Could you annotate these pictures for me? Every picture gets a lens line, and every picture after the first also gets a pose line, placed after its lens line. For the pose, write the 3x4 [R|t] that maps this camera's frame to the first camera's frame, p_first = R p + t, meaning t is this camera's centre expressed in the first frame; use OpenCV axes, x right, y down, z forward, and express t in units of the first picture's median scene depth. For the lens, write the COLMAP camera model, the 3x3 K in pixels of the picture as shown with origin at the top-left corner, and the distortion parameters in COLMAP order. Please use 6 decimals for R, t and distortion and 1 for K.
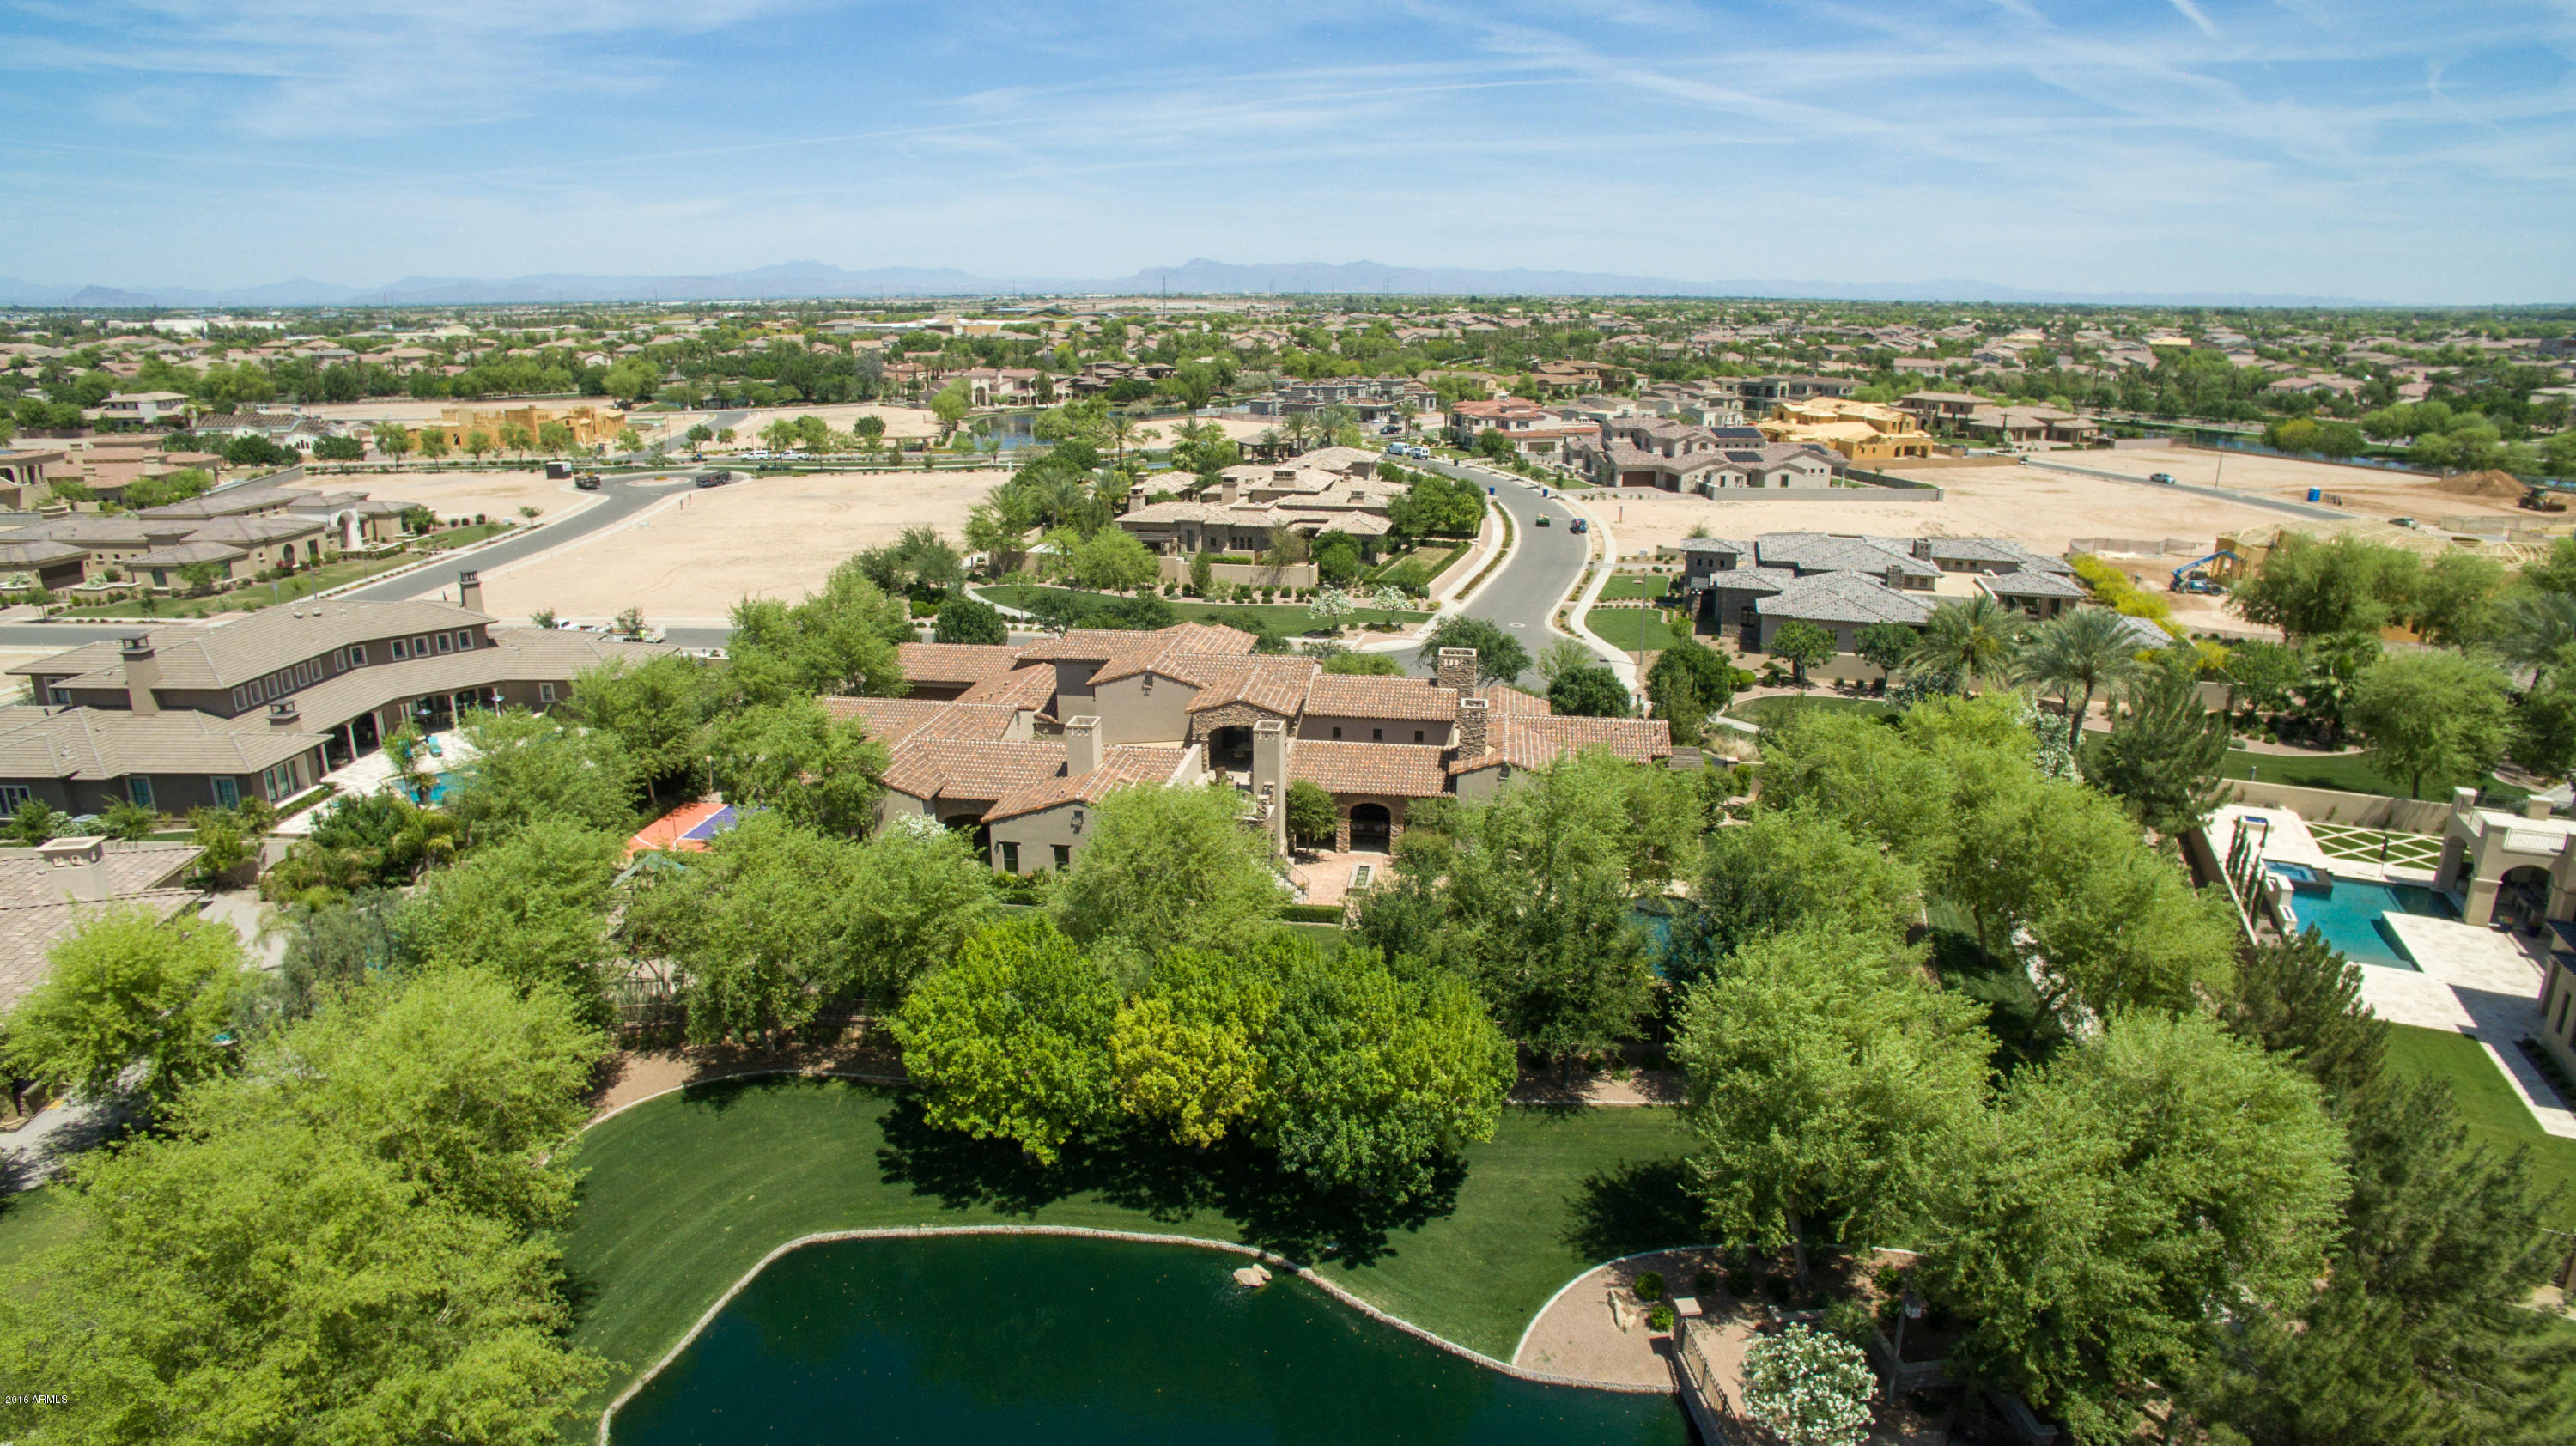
lens RADIAL K [[1490.2, 0, 1284.4], [0, 1490.2, 716.1], [0, 0, 1]] dist [-0.123552, 0.087907]
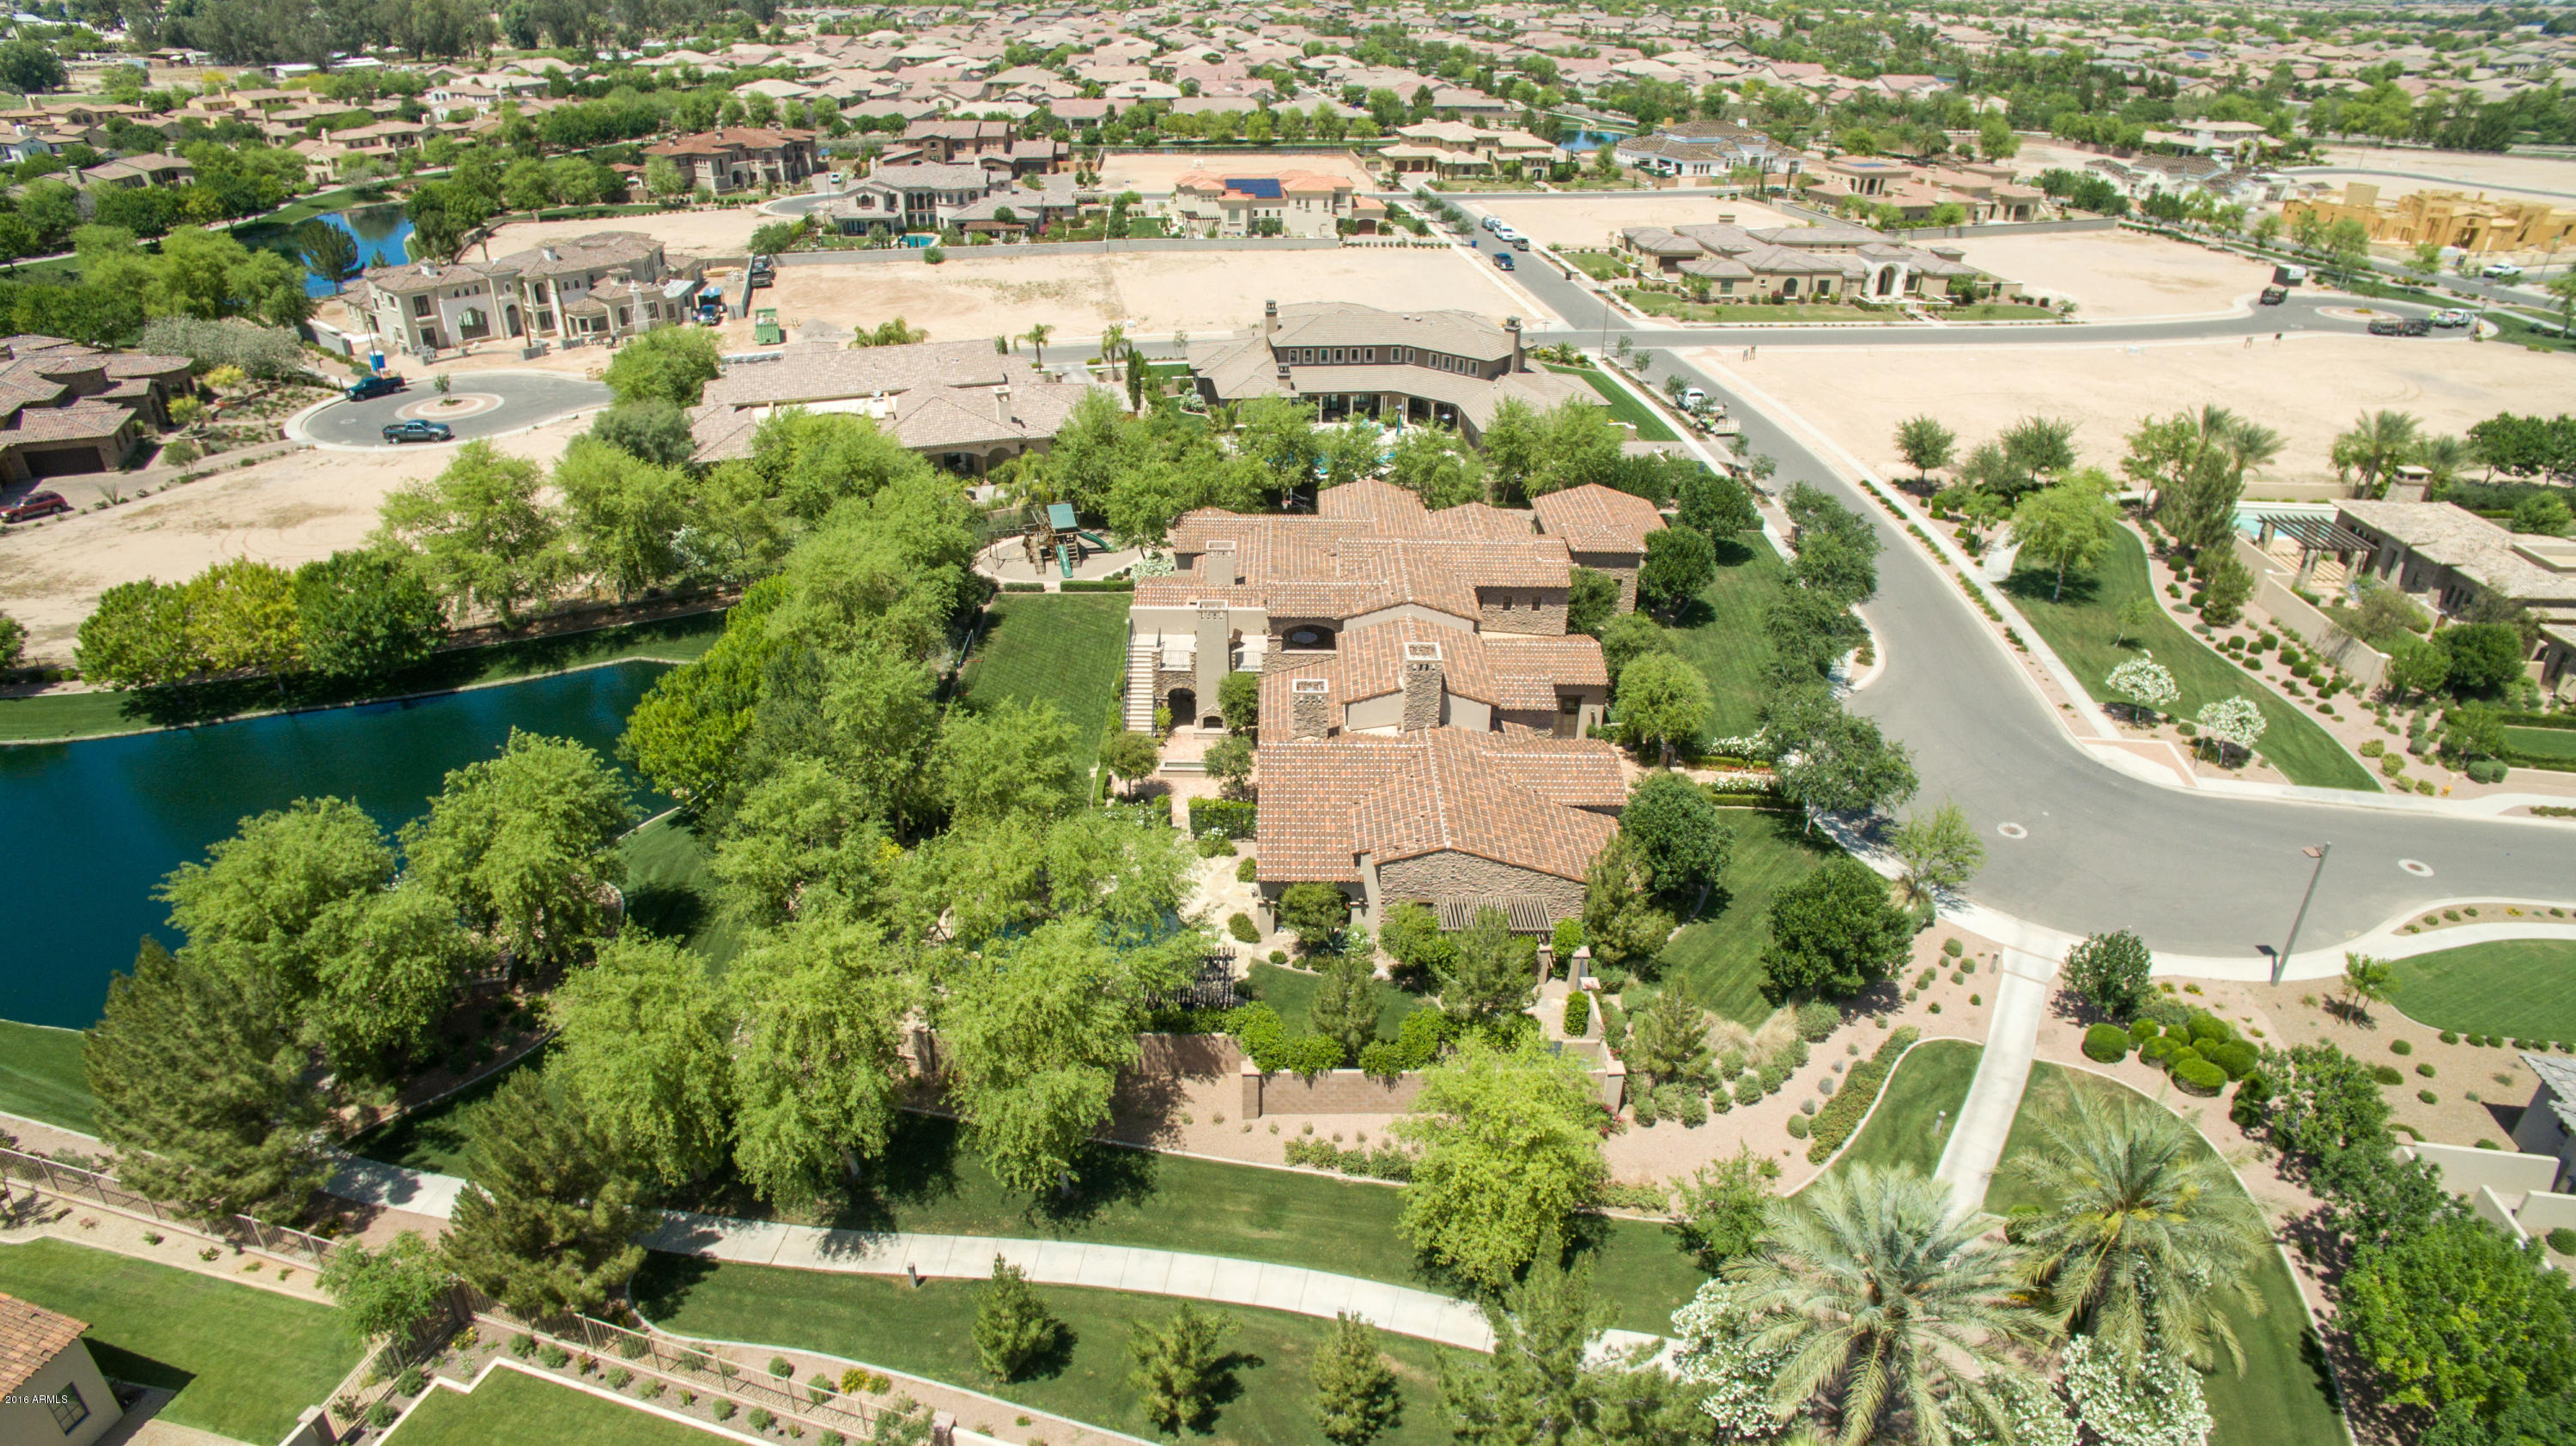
lens RADIAL K [[1490.2, 0, 1284.4], [0, 1490.2, 716.1], [0, 0, 1]] dist [-0.123552, 0.087907]
pose [[0.142766, 0.460133, -0.876297, 0.436693], [-0.283820, 0.867216, 0.409125, -0.169752], [0.948190, 0.190301, 0.254404, 0.346043]]
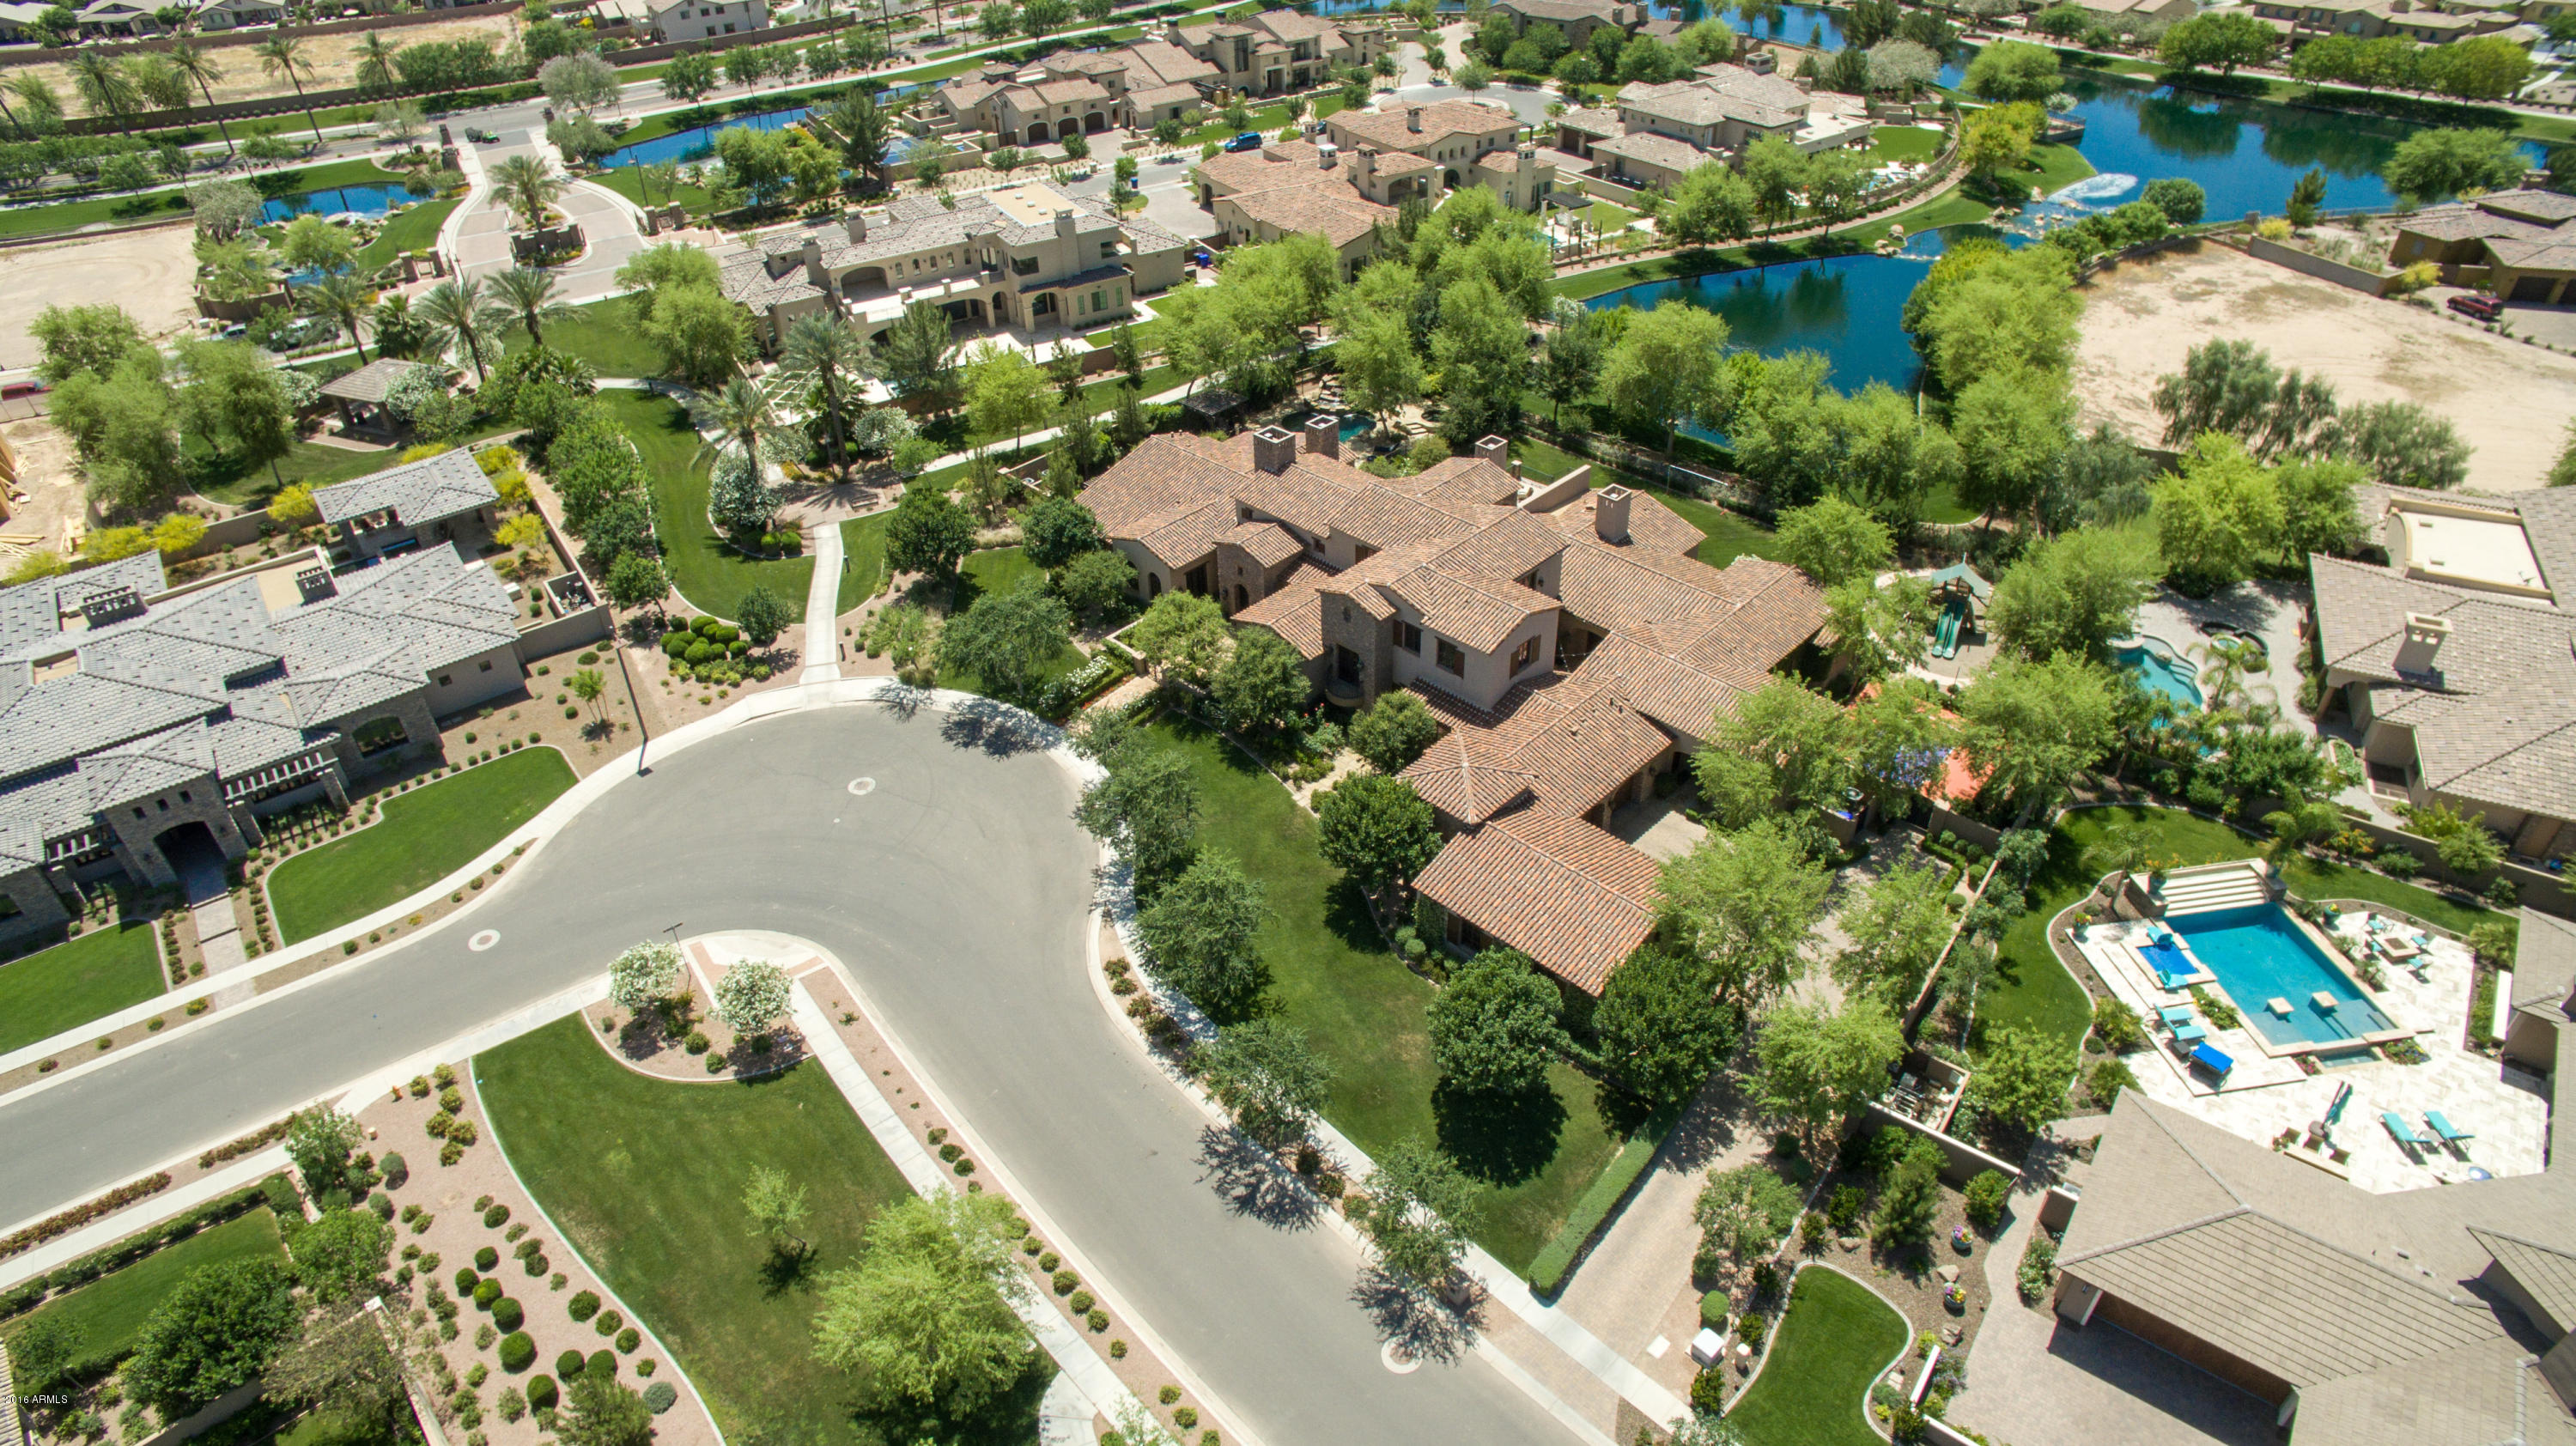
lens RADIAL K [[1490.2, 0, 1284.4], [0, 1490.2, 716.1], [0, 0, 1]] dist [-0.123552, 0.087907]
pose [[-0.804205, -0.330711, 0.493846, -0.253206], [0.190006, 0.644243, 0.740843, -0.361686], [-0.563162, 0.689624, -0.455267, 0.810604]]
